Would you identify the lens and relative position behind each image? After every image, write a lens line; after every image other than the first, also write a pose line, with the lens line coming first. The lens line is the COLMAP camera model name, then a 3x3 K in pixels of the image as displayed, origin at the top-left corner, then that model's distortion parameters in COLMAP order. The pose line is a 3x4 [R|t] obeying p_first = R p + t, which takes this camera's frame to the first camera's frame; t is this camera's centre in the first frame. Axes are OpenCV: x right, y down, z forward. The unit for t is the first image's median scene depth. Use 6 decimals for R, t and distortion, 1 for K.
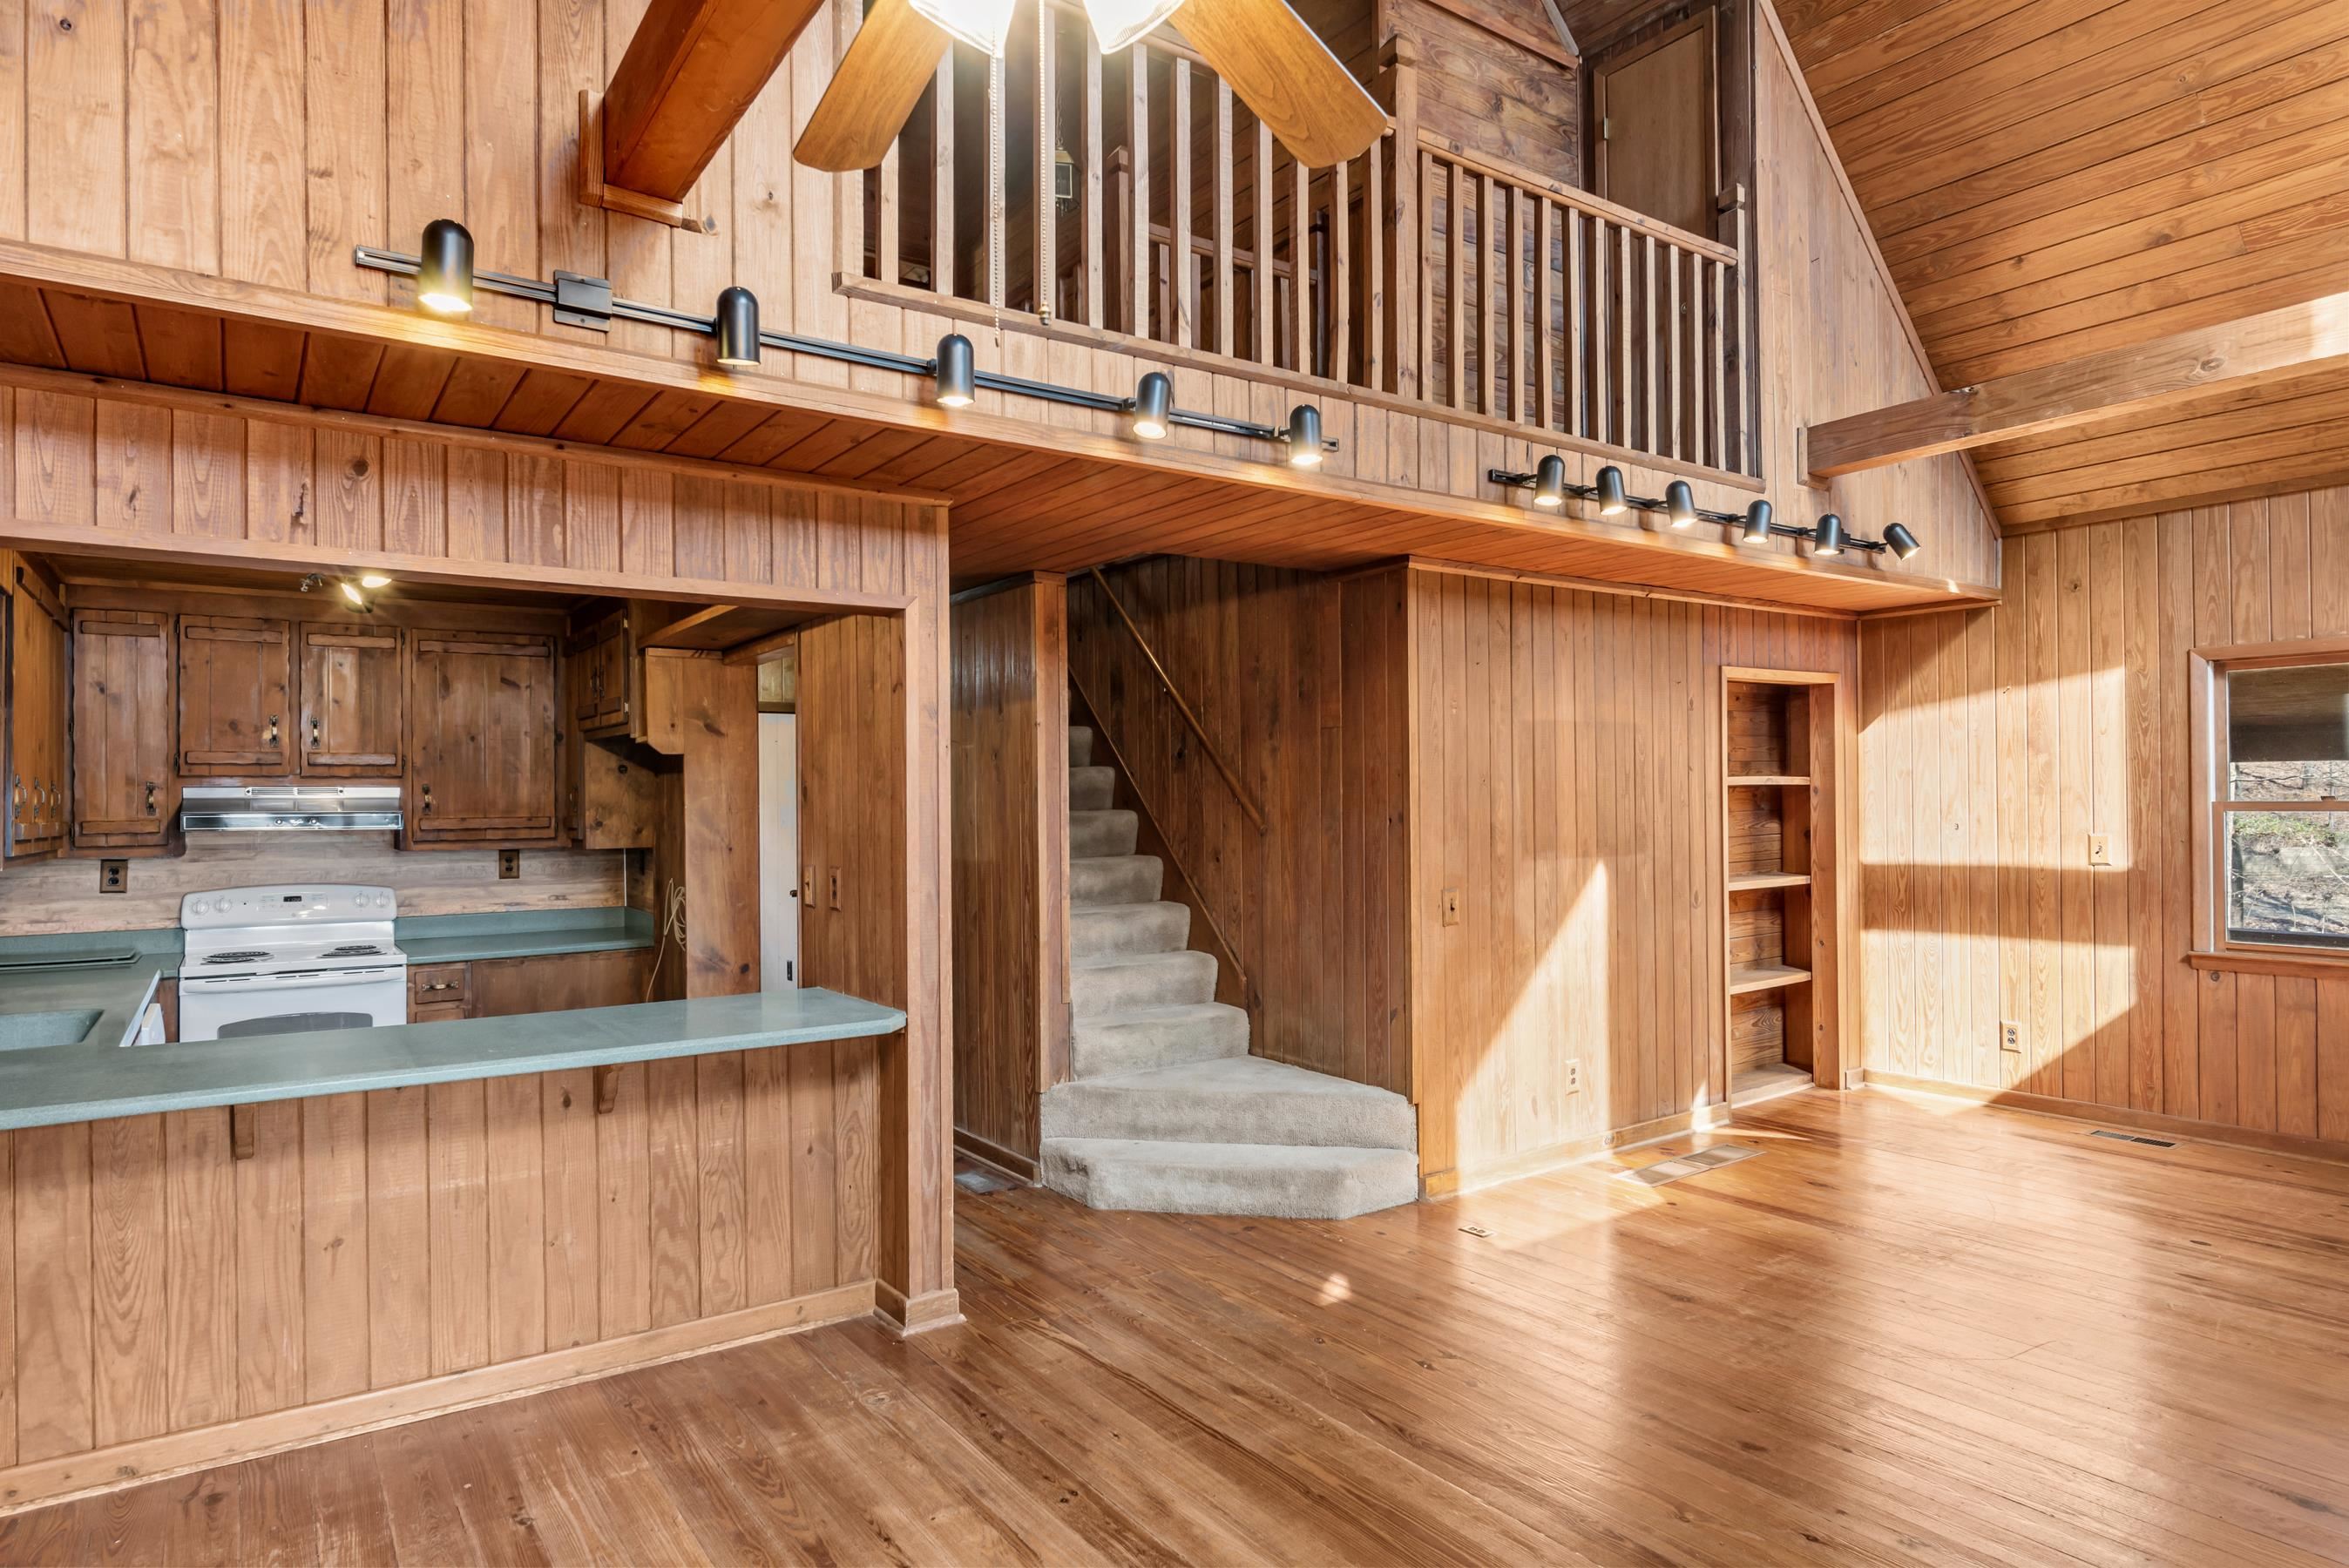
lens RADIAL K [[1294.3, 0, 1183.2], [0, 1294.3, 777.5], [0, 0, 1]] dist [-0.005389, 0.000168]
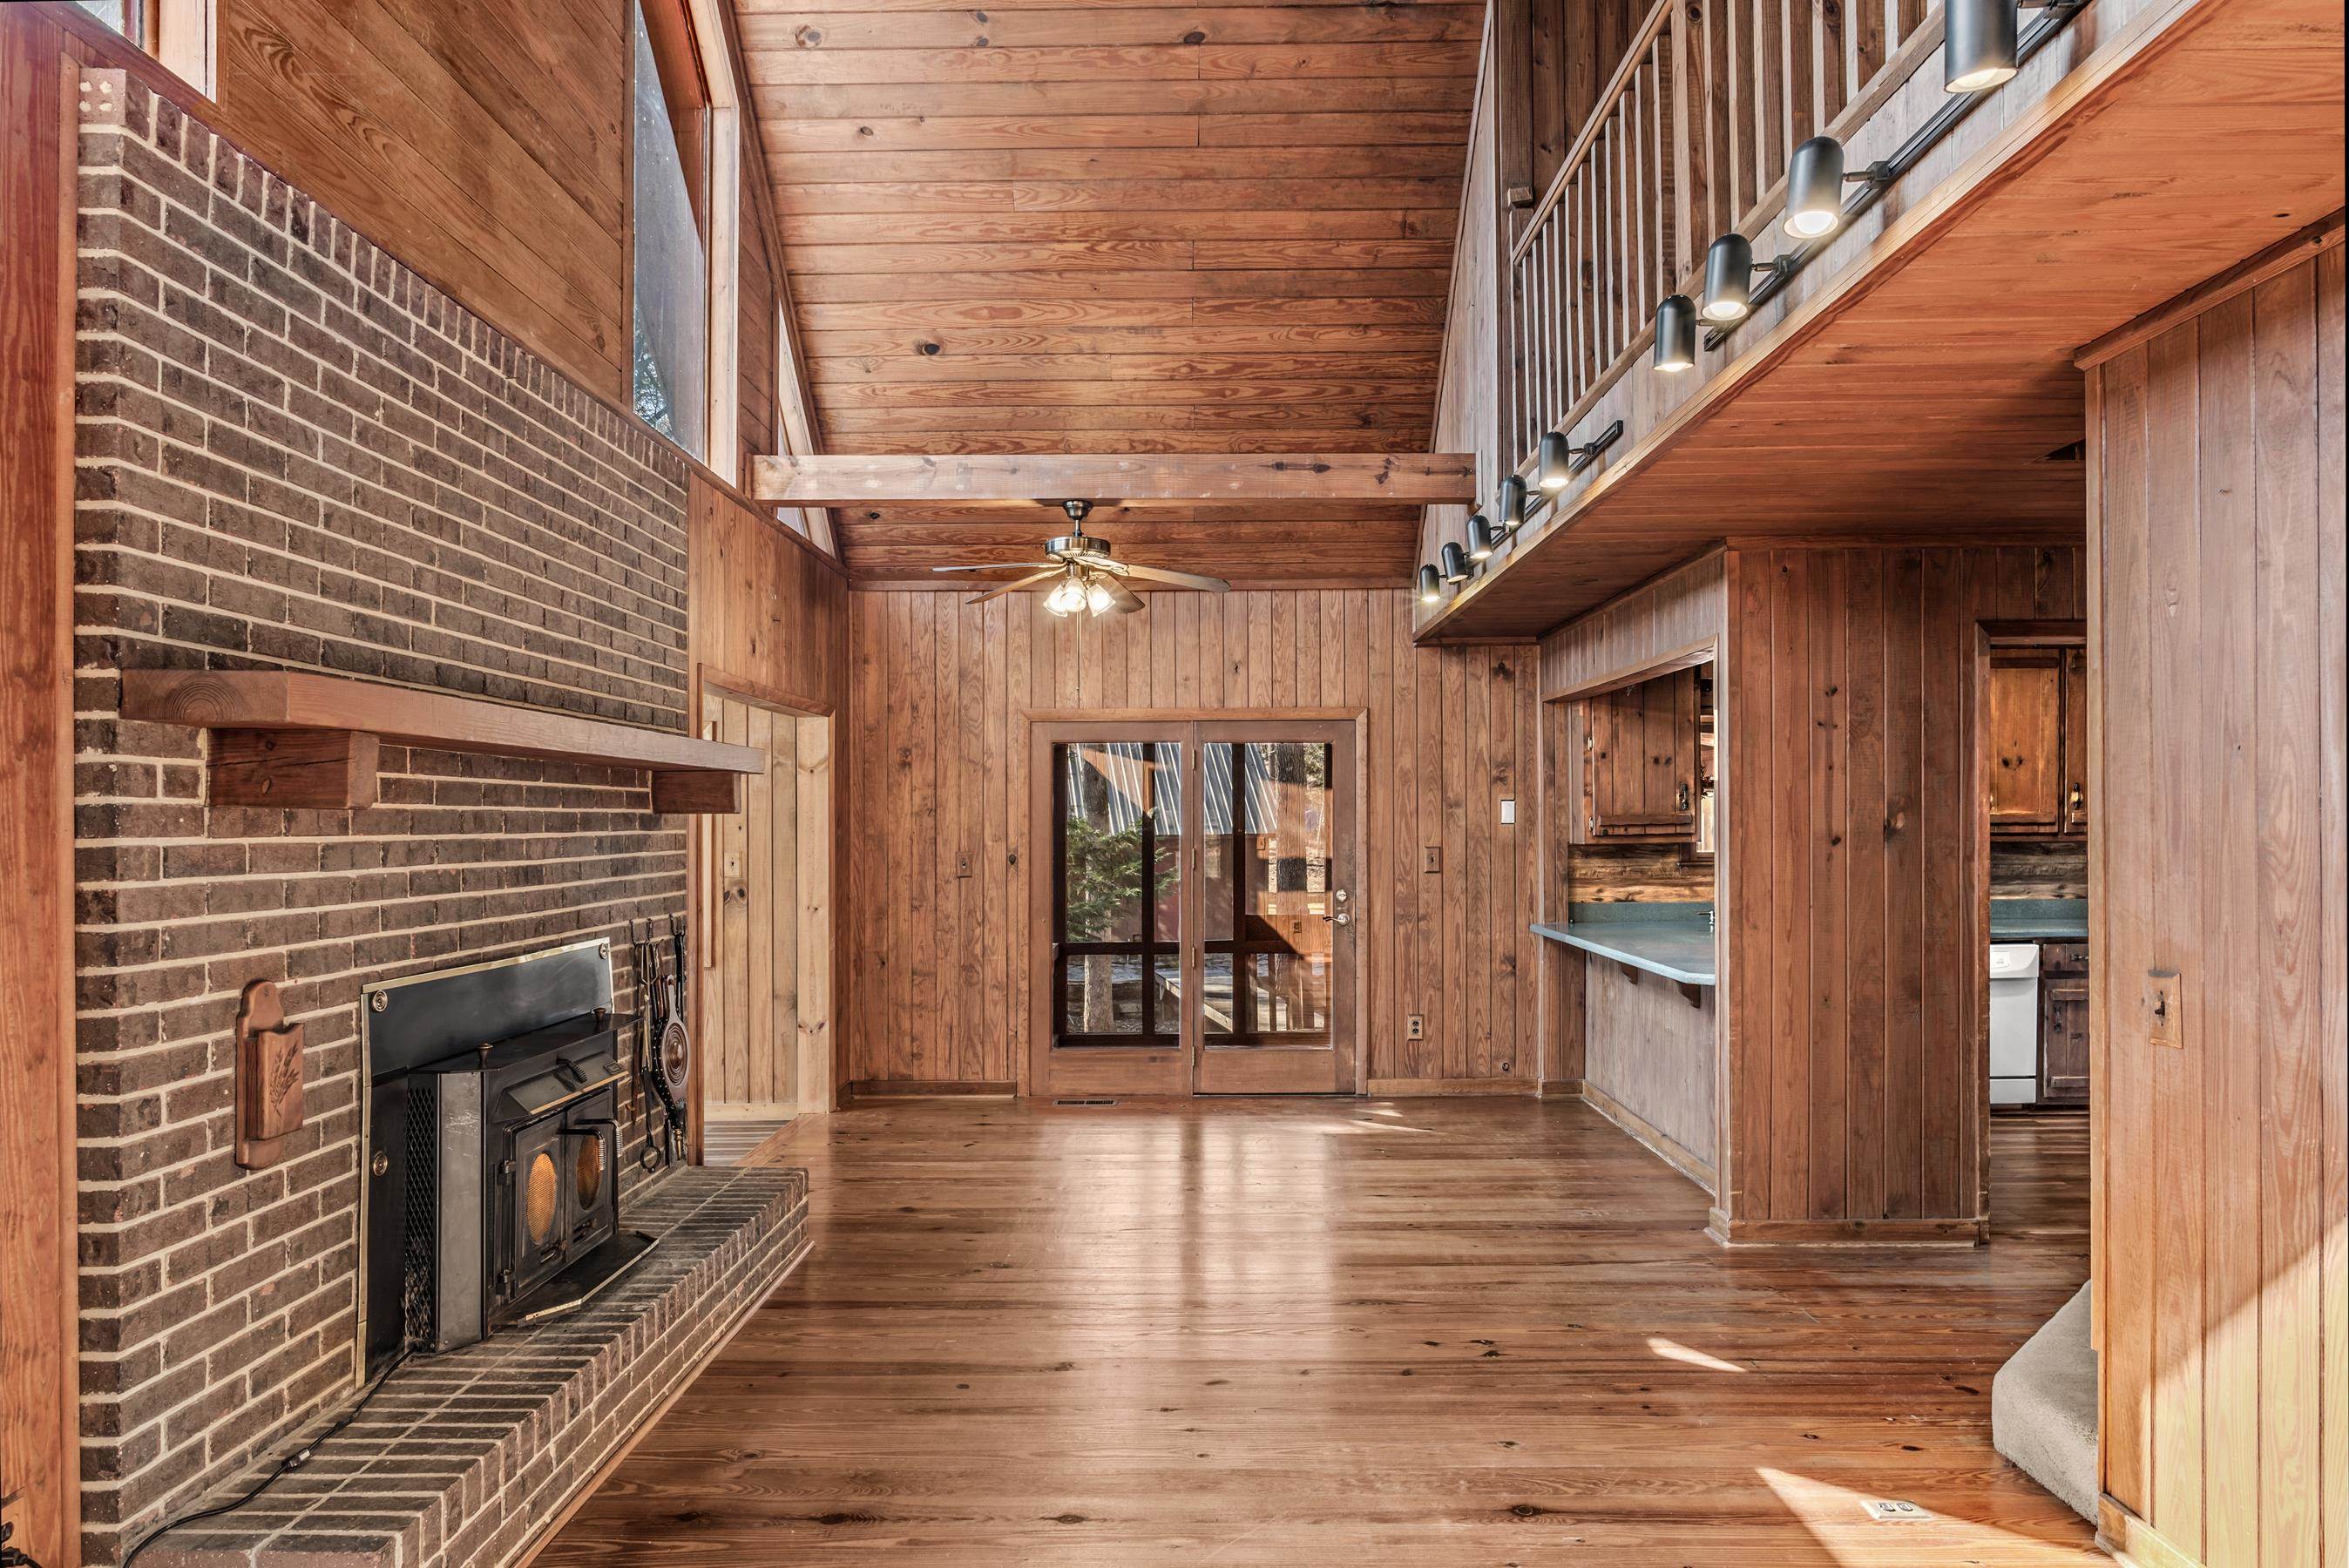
lens RADIAL K [[1402.8, 0, 1199.9], [0, 1402.8, 811.8], [0, 0, 1]] dist [-0.005177, 0.000428]
pose [[-0.561590, 0.009180, -0.827365, 1.001019], [0.029852, 0.999512, -0.009172, 0.021969], [0.826877, -0.029849, -0.561590, 1.164917]]
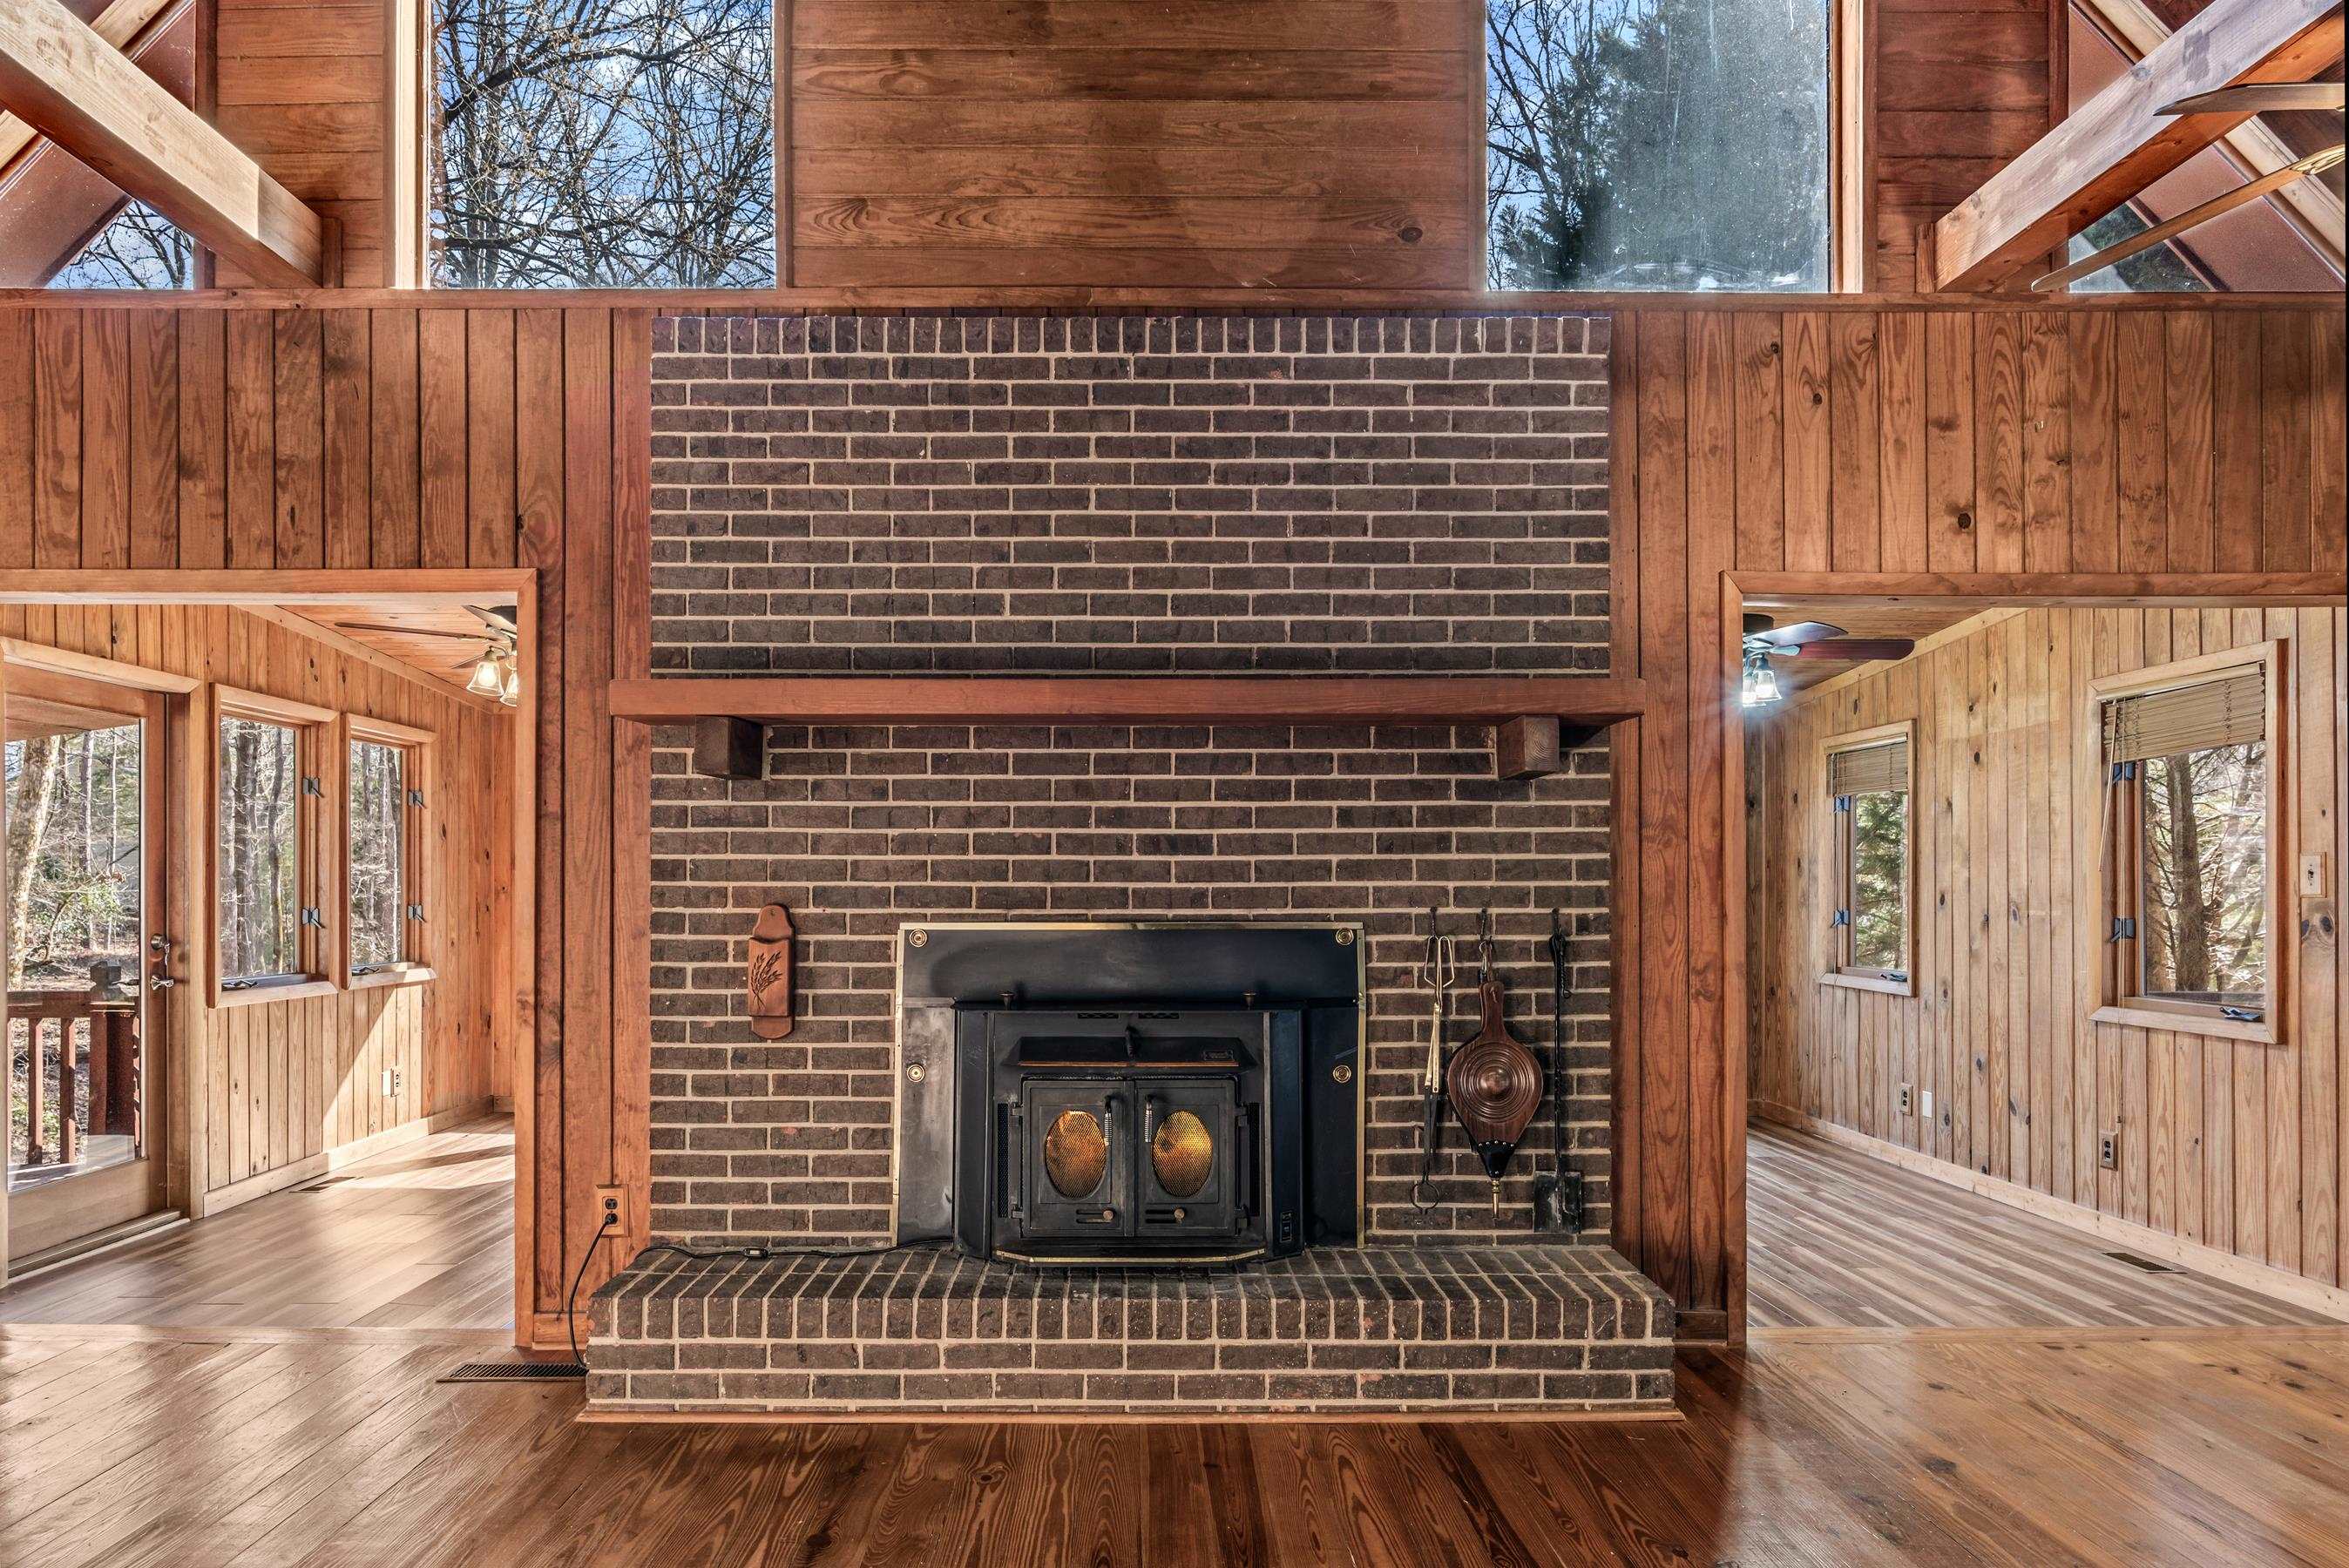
lens RADIAL K [[1403.2, 0, 1144.6], [0, 1403.2, 879.4], [0, 0, 1]] dist [-0.003633, -0.000126]
pose [[-0.818682, 0.016210, 0.574018, 0.055168], [-0.003321, 0.999451, -0.032961, 0.090103], [-0.574237, -0.028891, -0.818179, 1.047403]]
